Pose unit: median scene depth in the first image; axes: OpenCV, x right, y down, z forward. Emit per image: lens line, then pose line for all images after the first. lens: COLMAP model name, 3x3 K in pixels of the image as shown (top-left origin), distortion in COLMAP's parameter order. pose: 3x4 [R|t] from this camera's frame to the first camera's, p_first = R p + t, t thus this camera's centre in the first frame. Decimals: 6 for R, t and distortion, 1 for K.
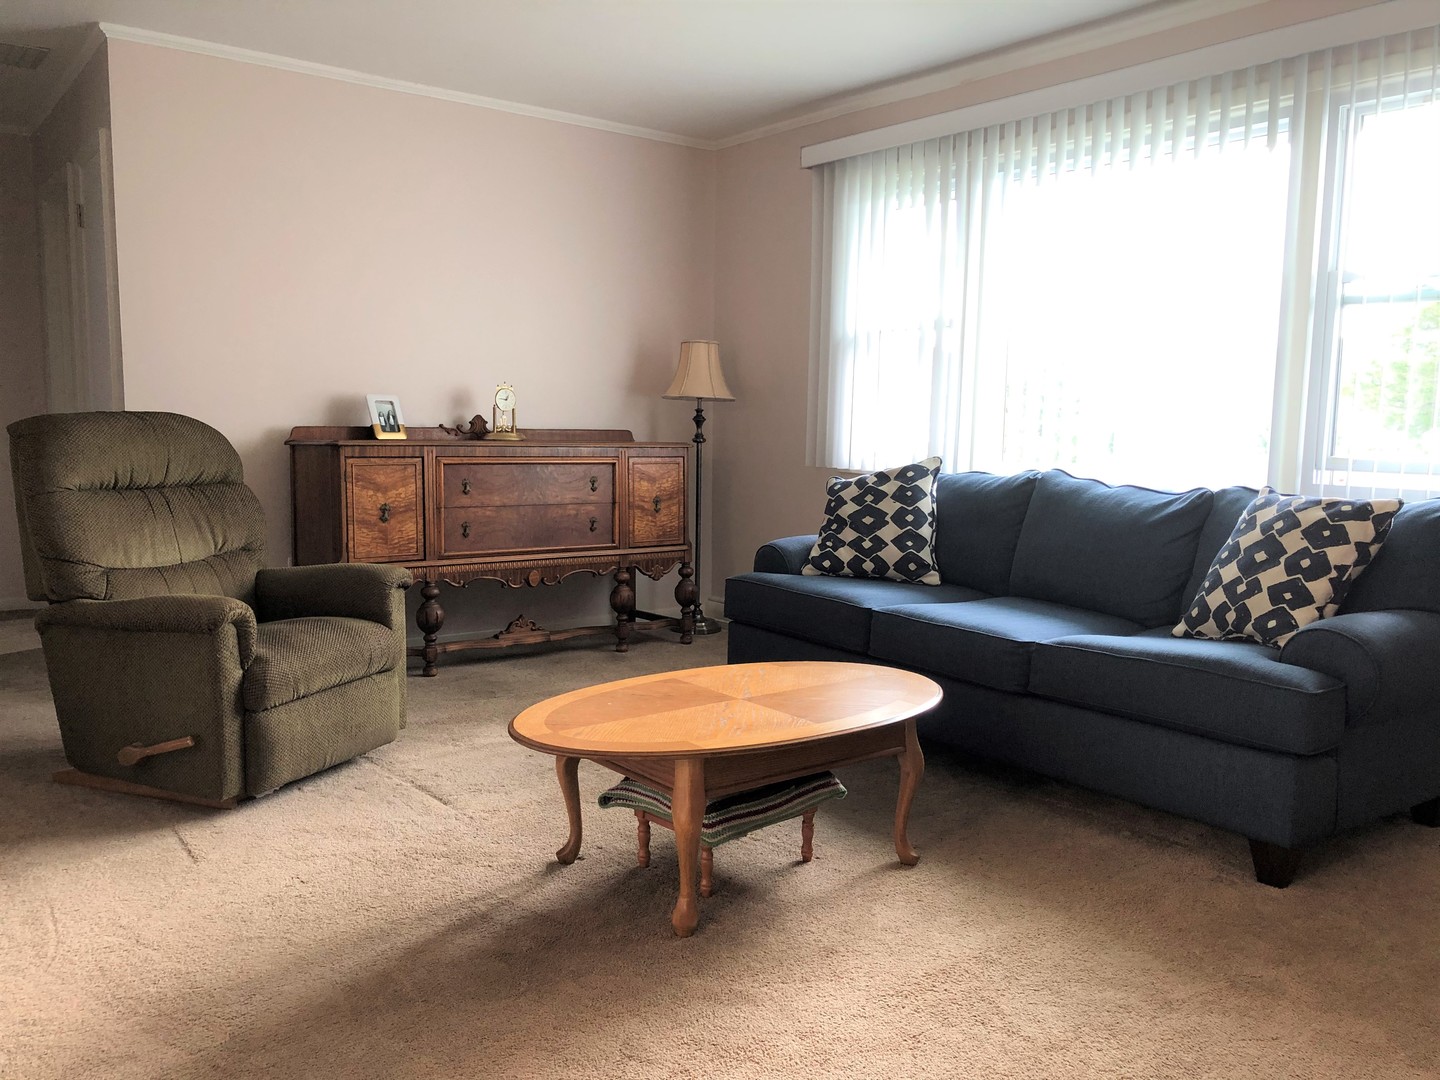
lens RADIAL K [[1213.5, 0, 726.1], [0, 1213.5, 542.2], [0, 0, 1]] dist [0.046527, -0.038369]
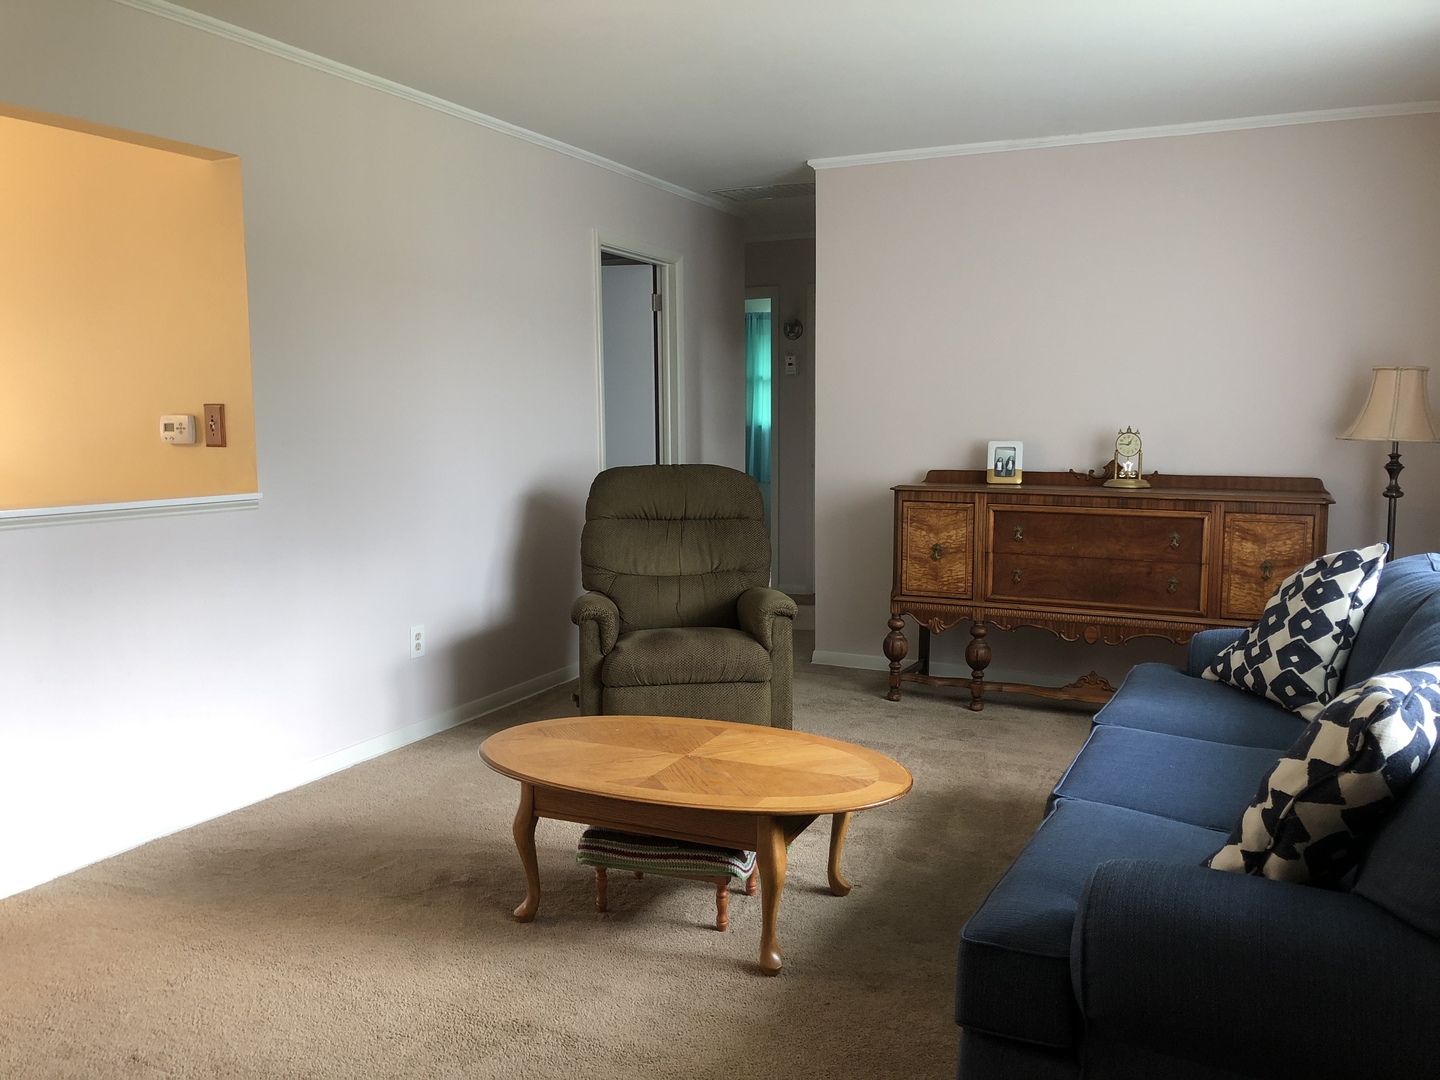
lens RADIAL K [[1213.5, 0, 725.7], [0, 1213.5, 541.1], [0, 0, 1]] dist [0.046527, -0.038369]
pose [[0.432439, 0.081210, -0.897999, 0.610012], [-0.082662, 0.995312, 0.050204, -0.072177], [0.897866, 0.052520, 0.437125, 0.346165]]
